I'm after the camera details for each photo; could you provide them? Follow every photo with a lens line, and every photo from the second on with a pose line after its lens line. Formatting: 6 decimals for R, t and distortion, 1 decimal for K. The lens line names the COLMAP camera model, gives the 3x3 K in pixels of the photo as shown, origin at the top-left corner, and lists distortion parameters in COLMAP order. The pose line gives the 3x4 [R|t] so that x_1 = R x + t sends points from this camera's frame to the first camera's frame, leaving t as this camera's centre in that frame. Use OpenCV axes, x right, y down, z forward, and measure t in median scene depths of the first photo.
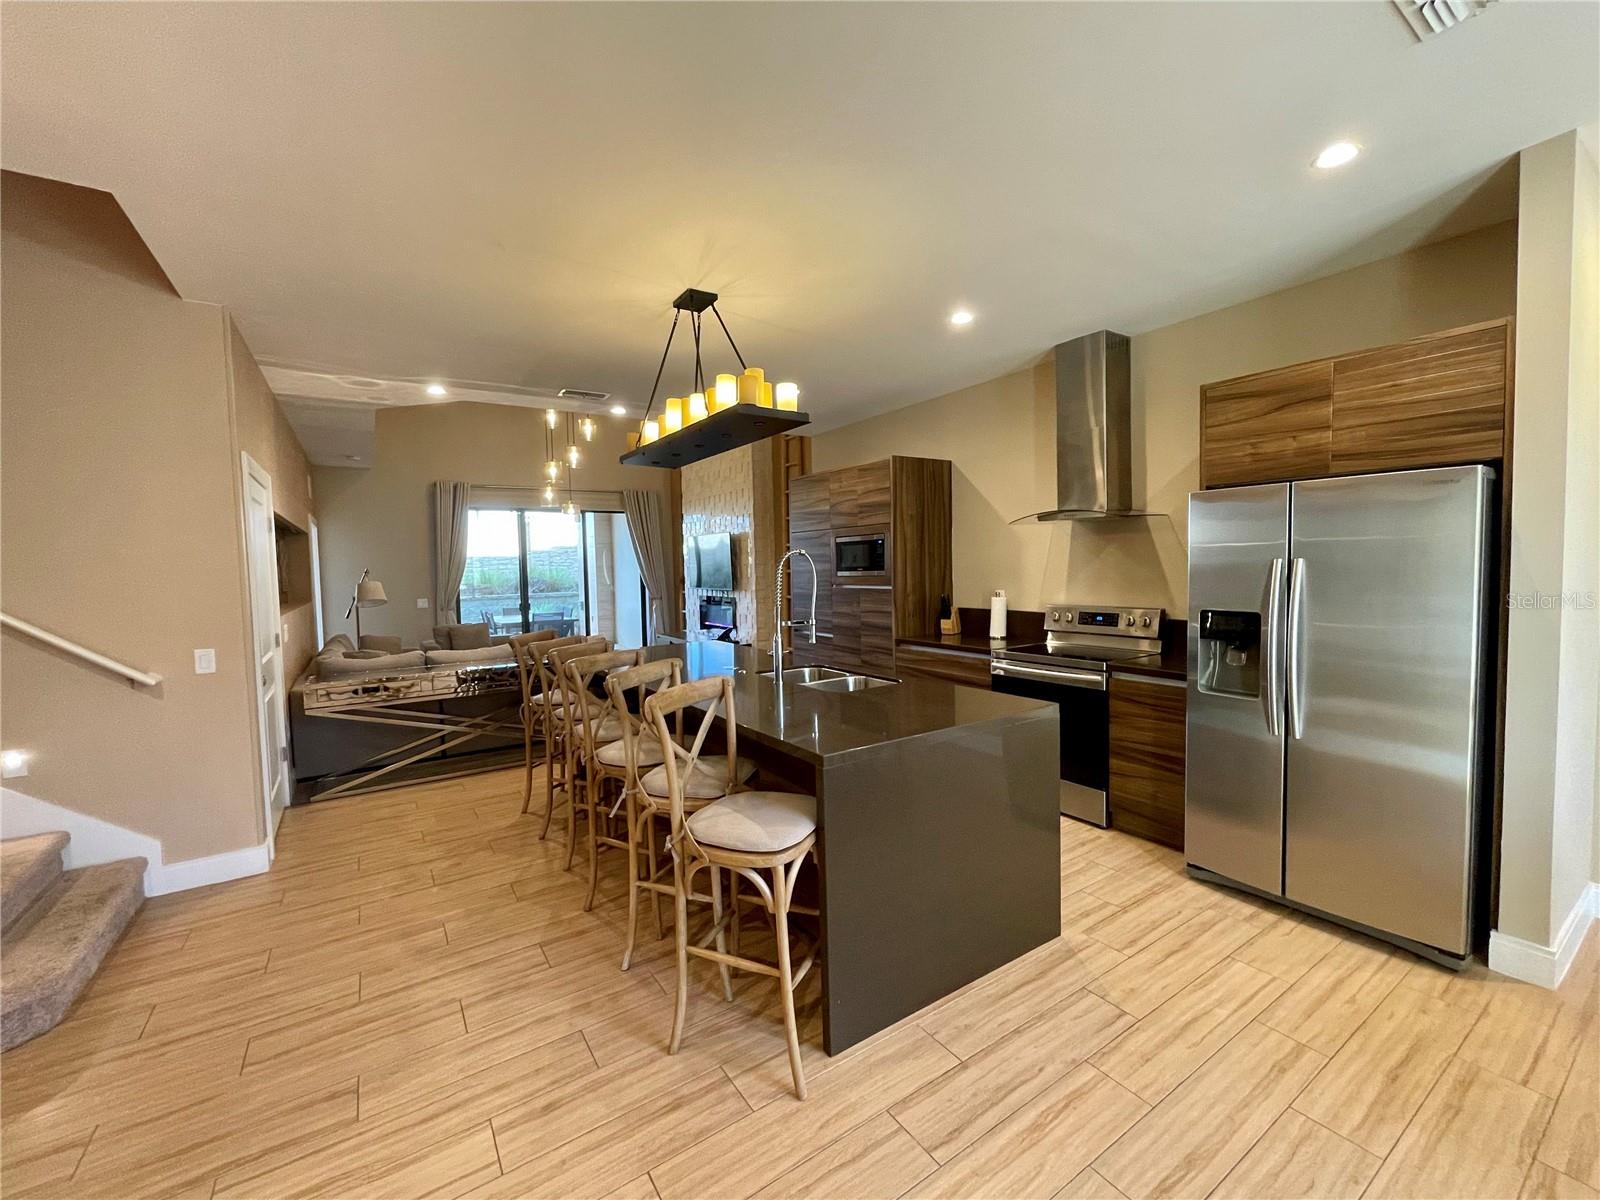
lens RADIAL K [[652.6, 0, 804.8], [0, 652.6, 595.5], [0, 0, 1]] dist [0.001408, 0.000236]
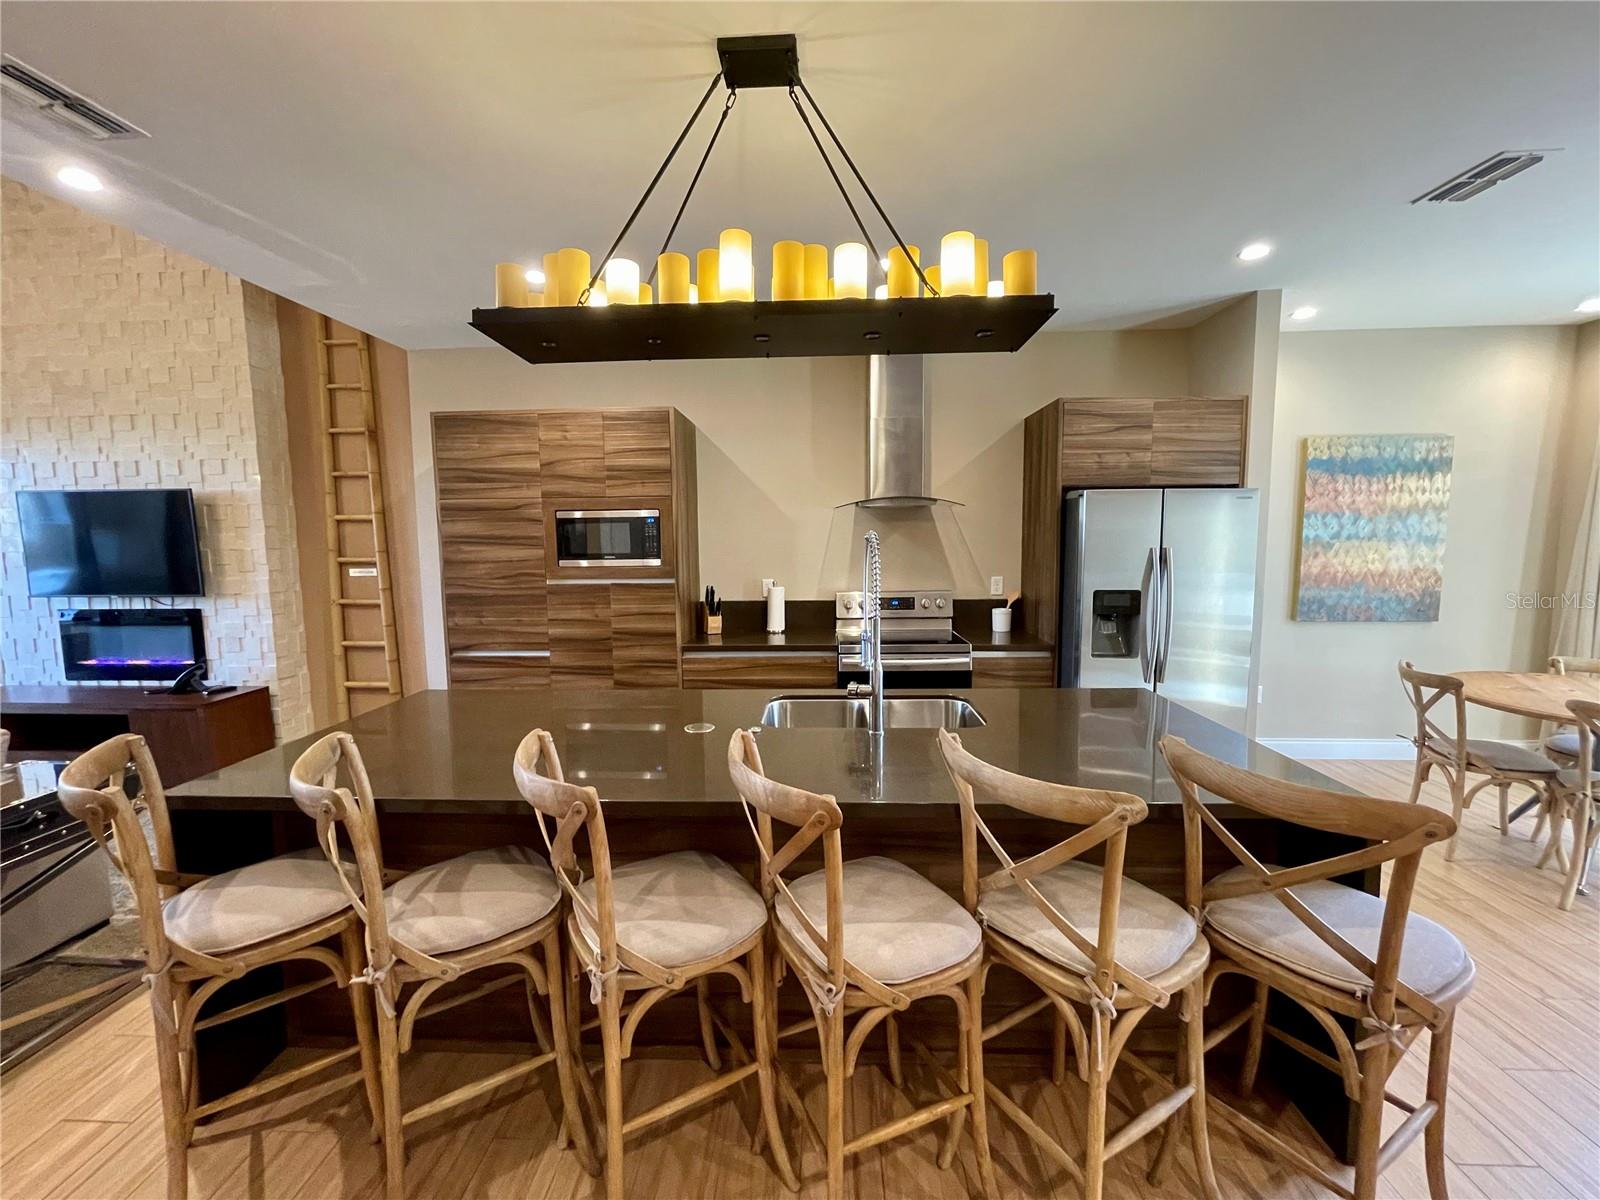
lens RADIAL K [[651.1, 0, 786.2], [0, 651.1, 600.4], [0, 0, 1]] dist [-0.023008, 0.025578]
pose [[0.594747, -0.063247, 0.801421, -0.425009], [0.036306, 0.997996, 0.051818, -0.025253], [-0.803093, -0.001723, 0.595852, 0.465015]]
